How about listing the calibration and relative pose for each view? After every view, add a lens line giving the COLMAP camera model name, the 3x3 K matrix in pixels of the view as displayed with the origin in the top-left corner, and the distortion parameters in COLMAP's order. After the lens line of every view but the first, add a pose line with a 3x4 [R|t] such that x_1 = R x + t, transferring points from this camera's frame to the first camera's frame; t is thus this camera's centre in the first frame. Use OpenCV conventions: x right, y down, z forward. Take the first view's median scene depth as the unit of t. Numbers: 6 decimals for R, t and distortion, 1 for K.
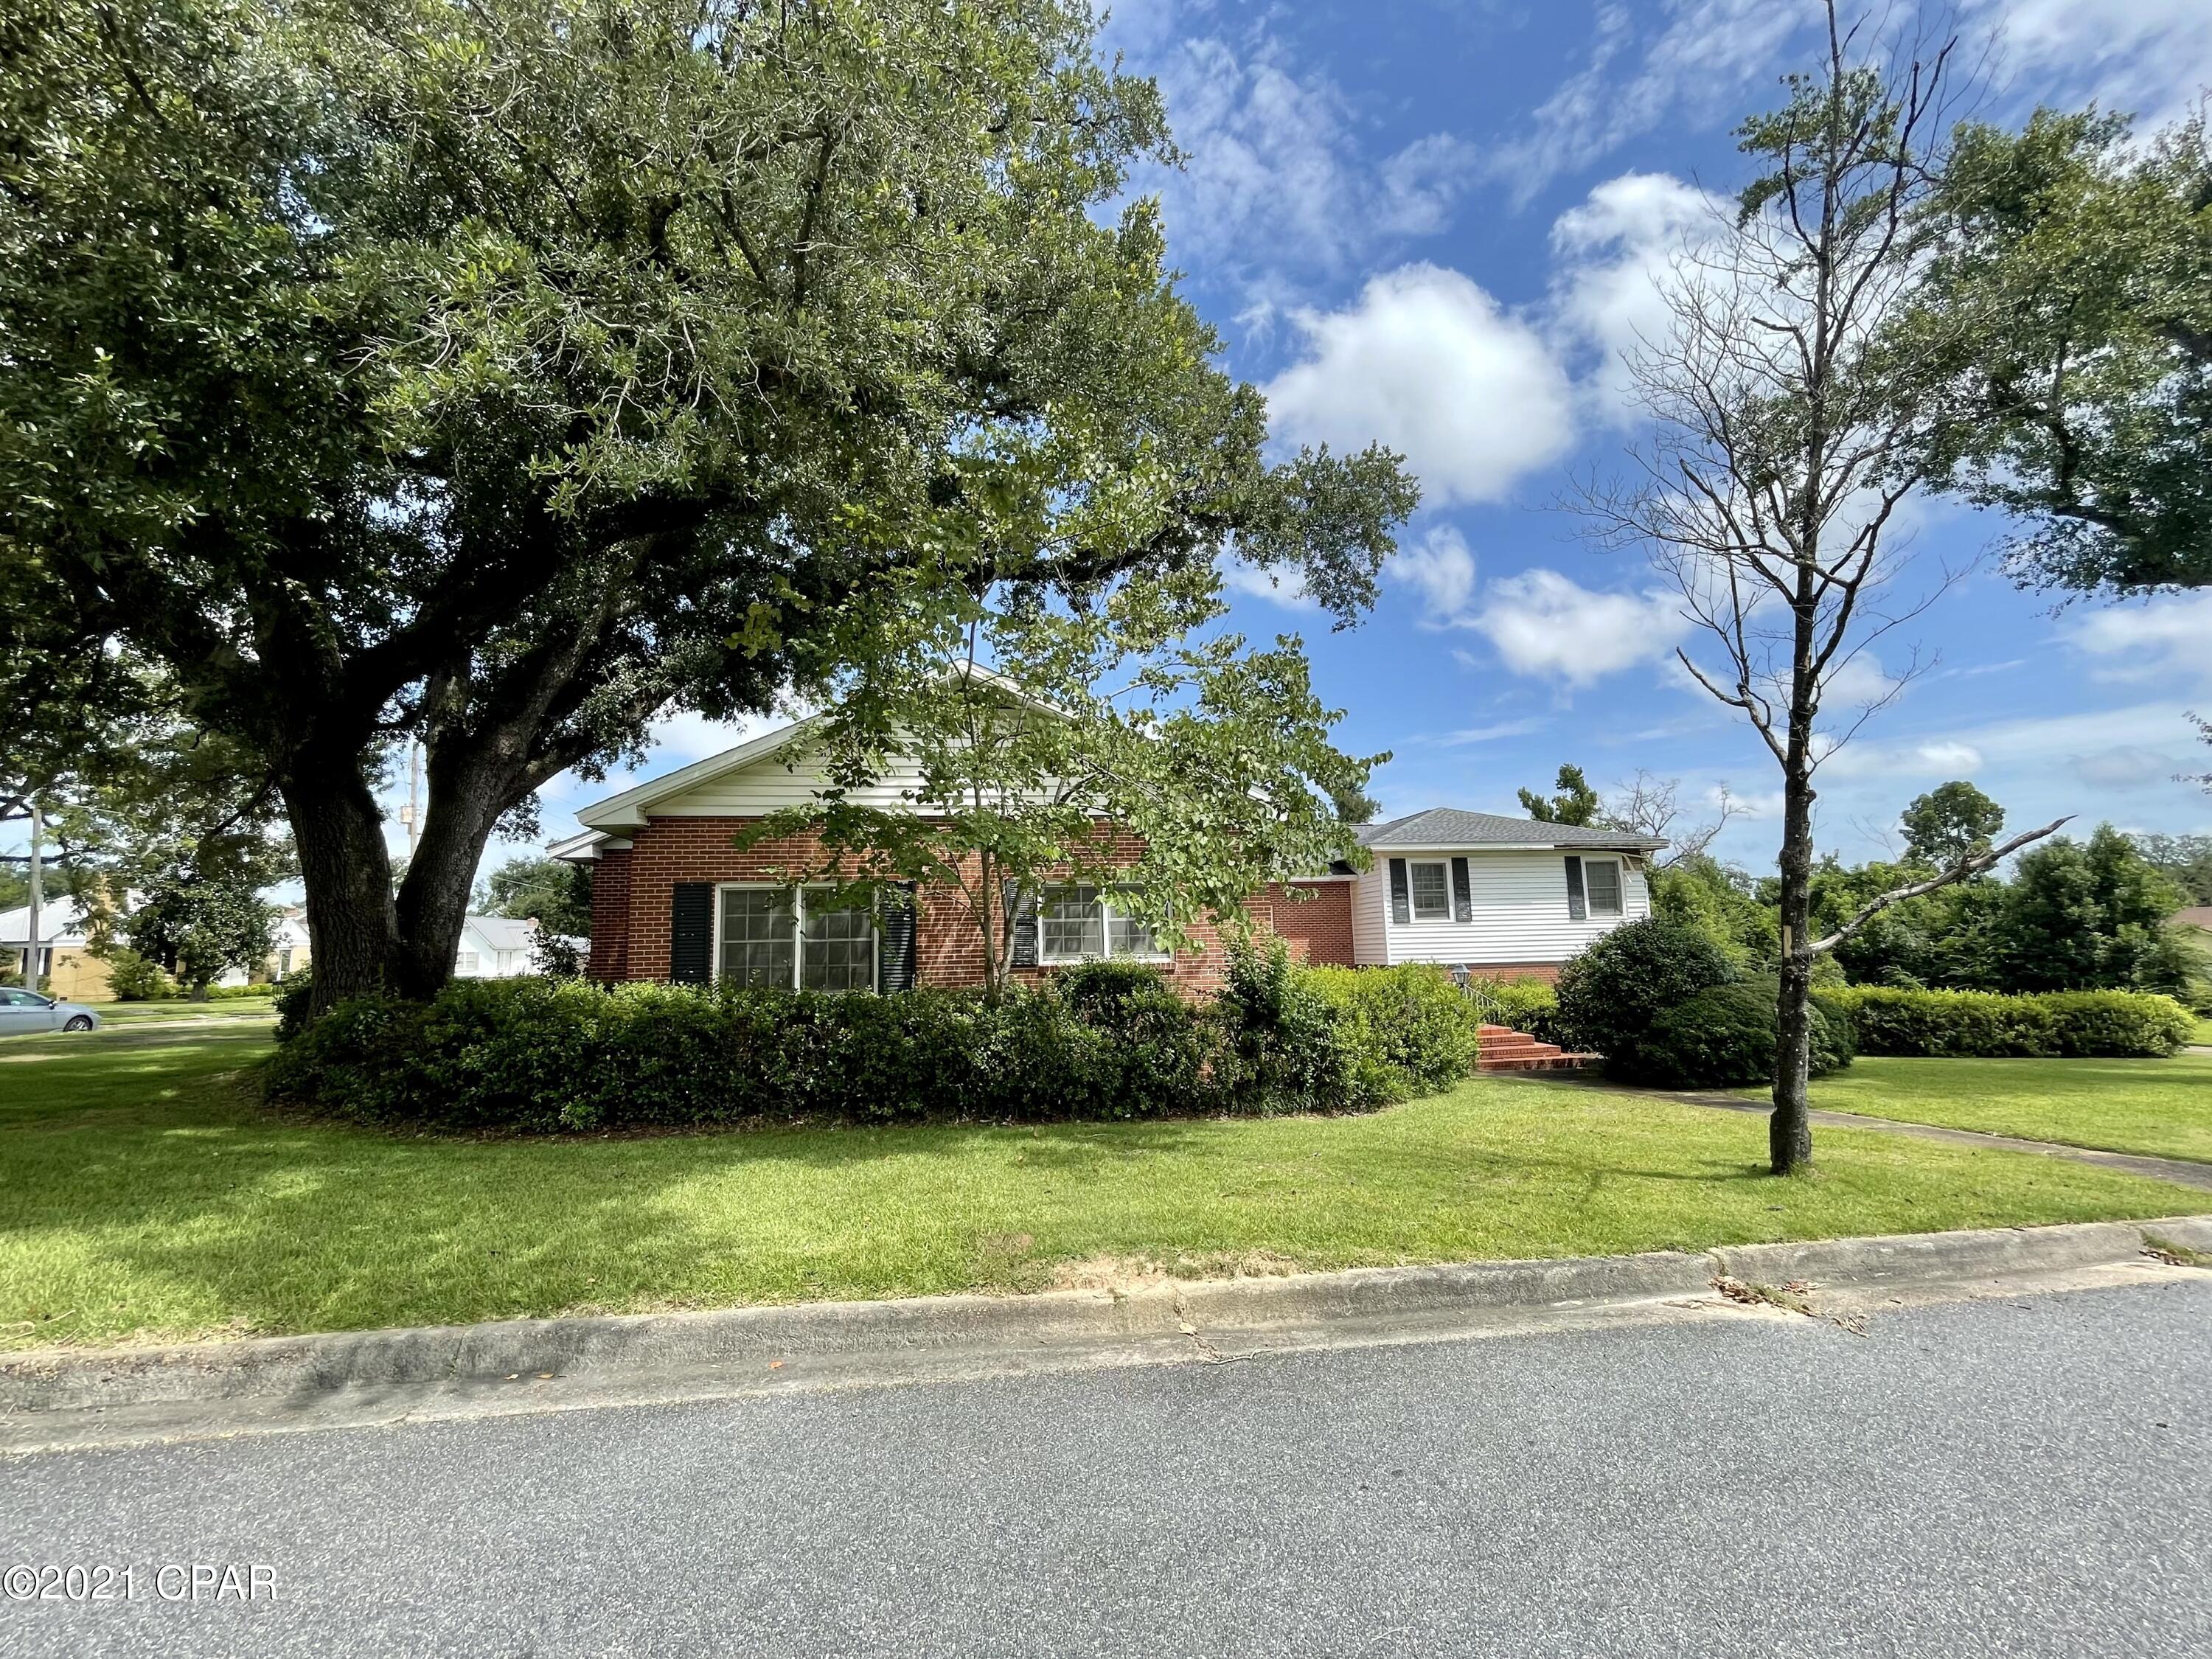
lens RADIAL K [[910.4, 0, 1103.1], [0, 910.4, 826.1], [0, 0, 1]] dist [0.003429, -0.000570]
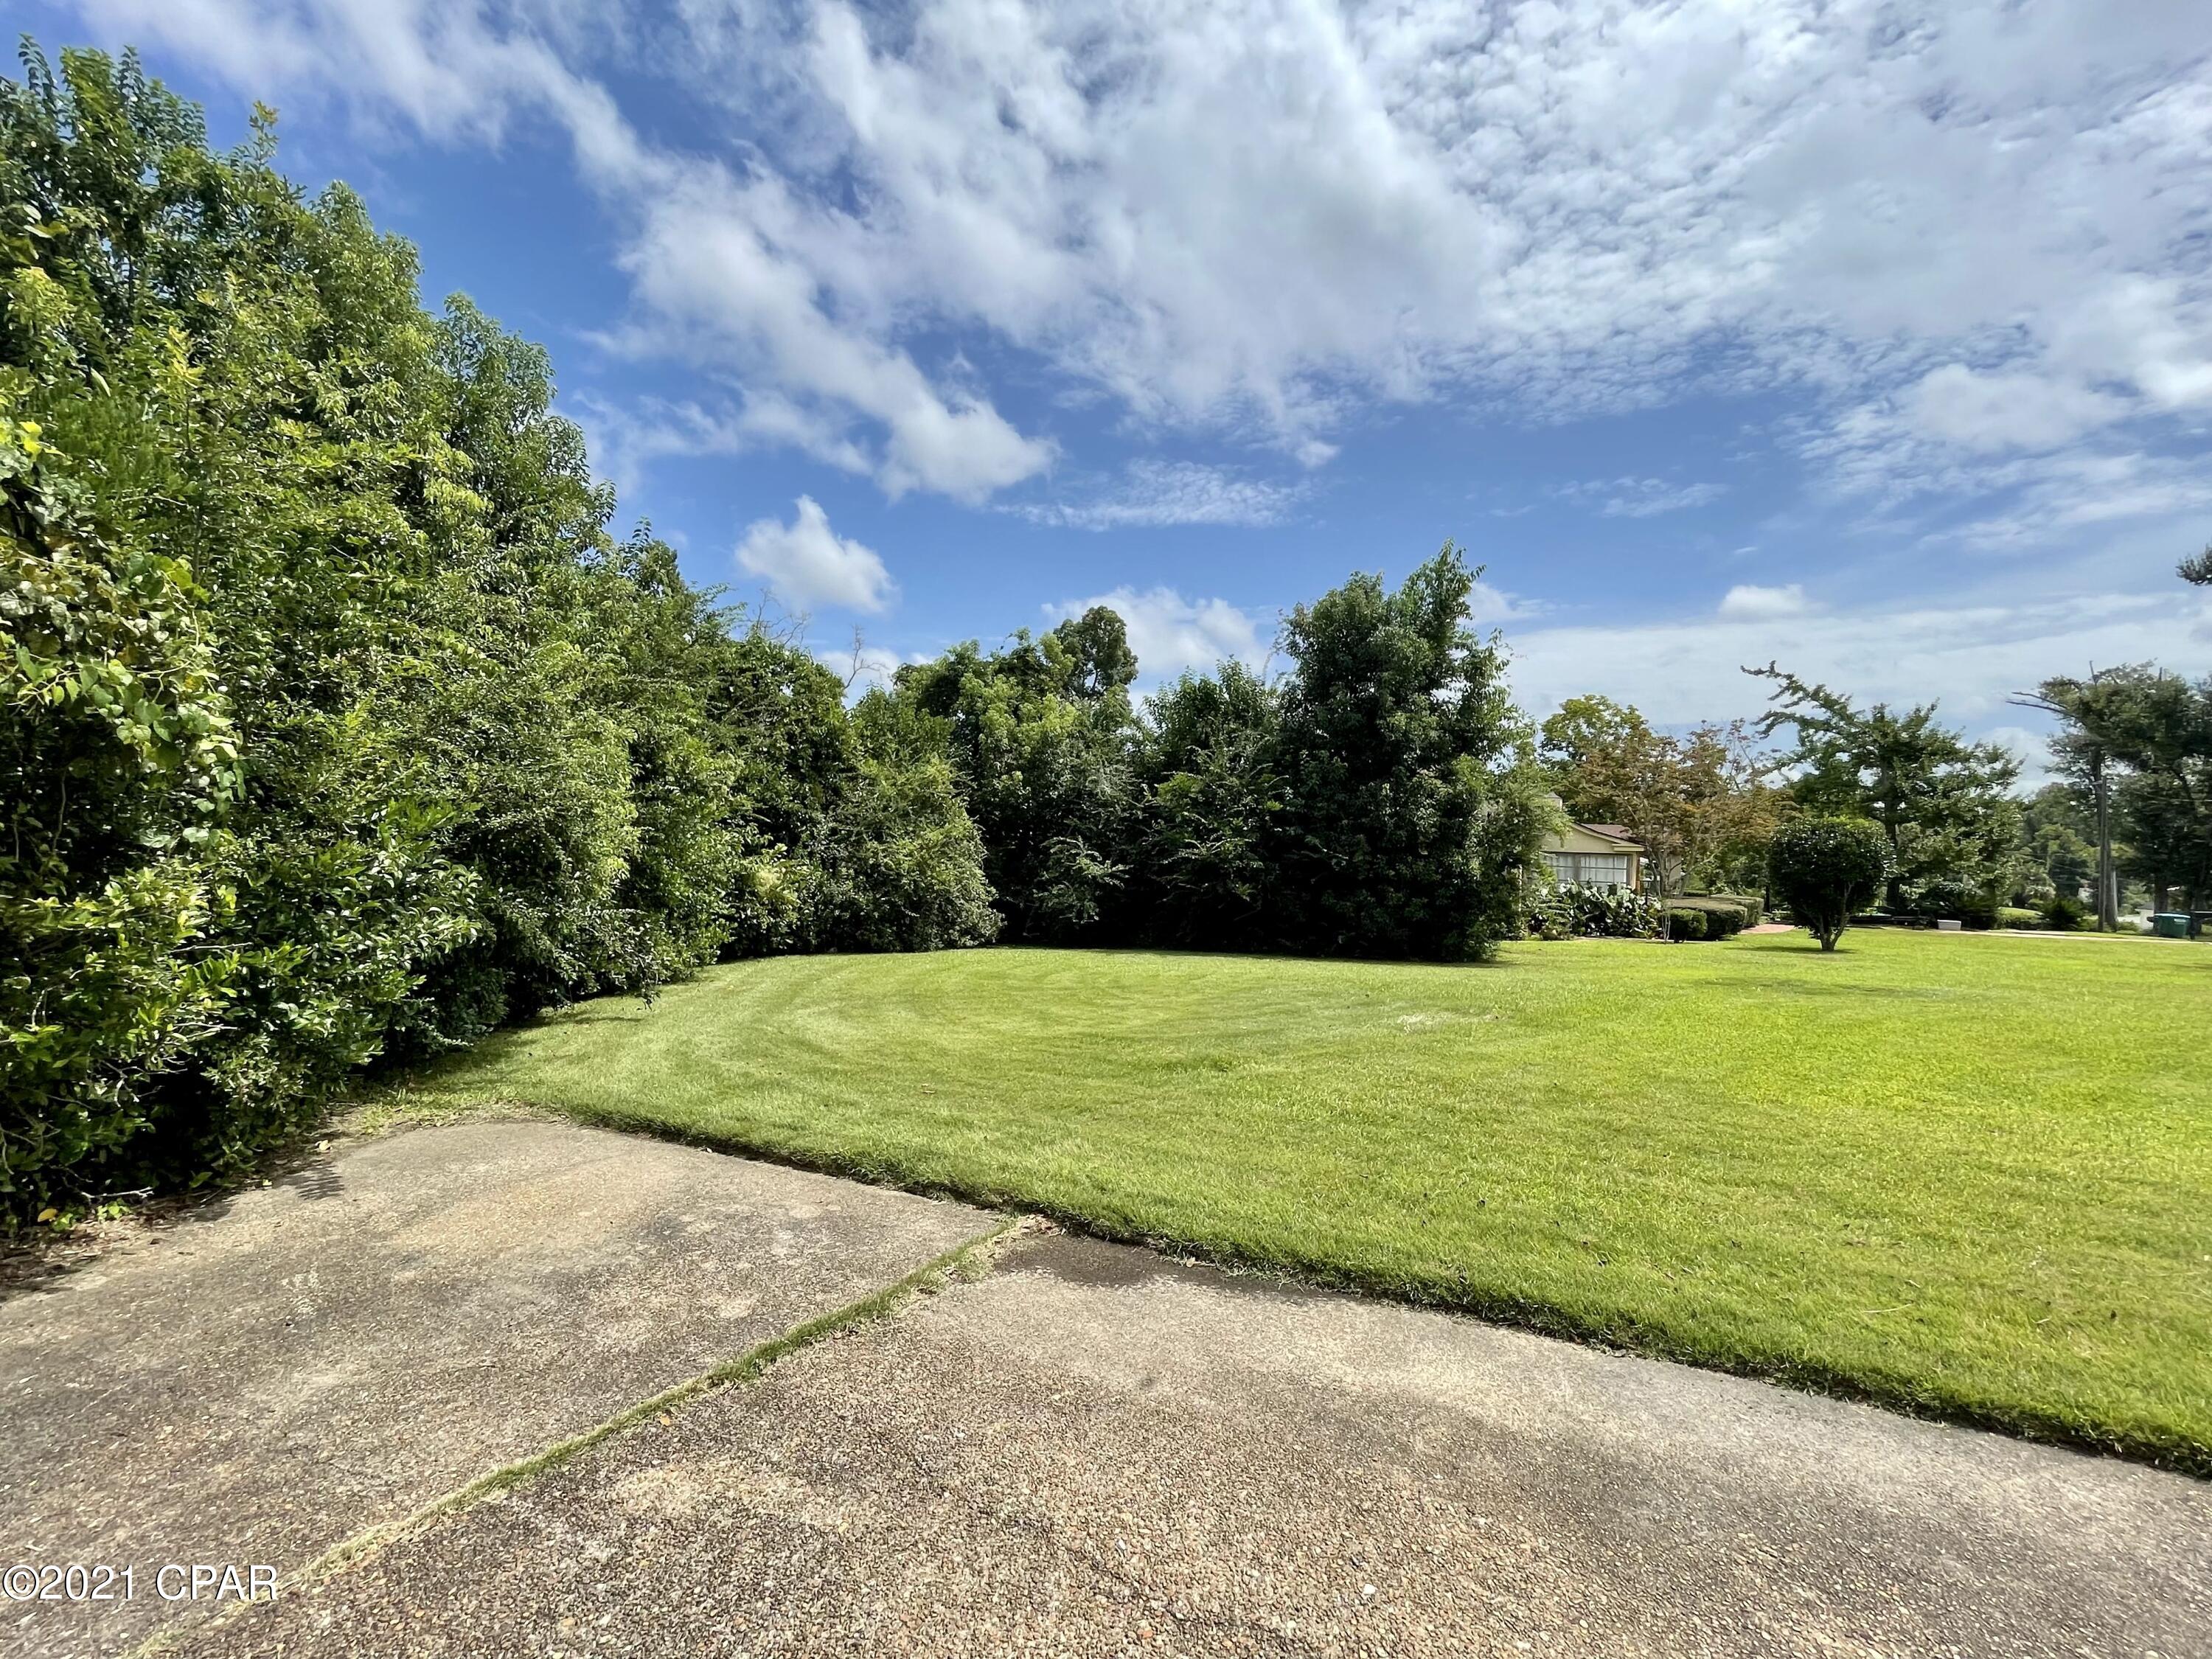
lens RADIAL K [[984.2, 0, 1105.6], [0, 984.2, 826.8], [0, 0, 1]] dist [-0.000646, -0.000323]
pose [[0.673398, 0.013332, 0.739160, 0.540060], [-0.121950, 0.988143, 0.093278, 0.104977], [-0.729153, -0.152954, 0.667039, 0.690431]]
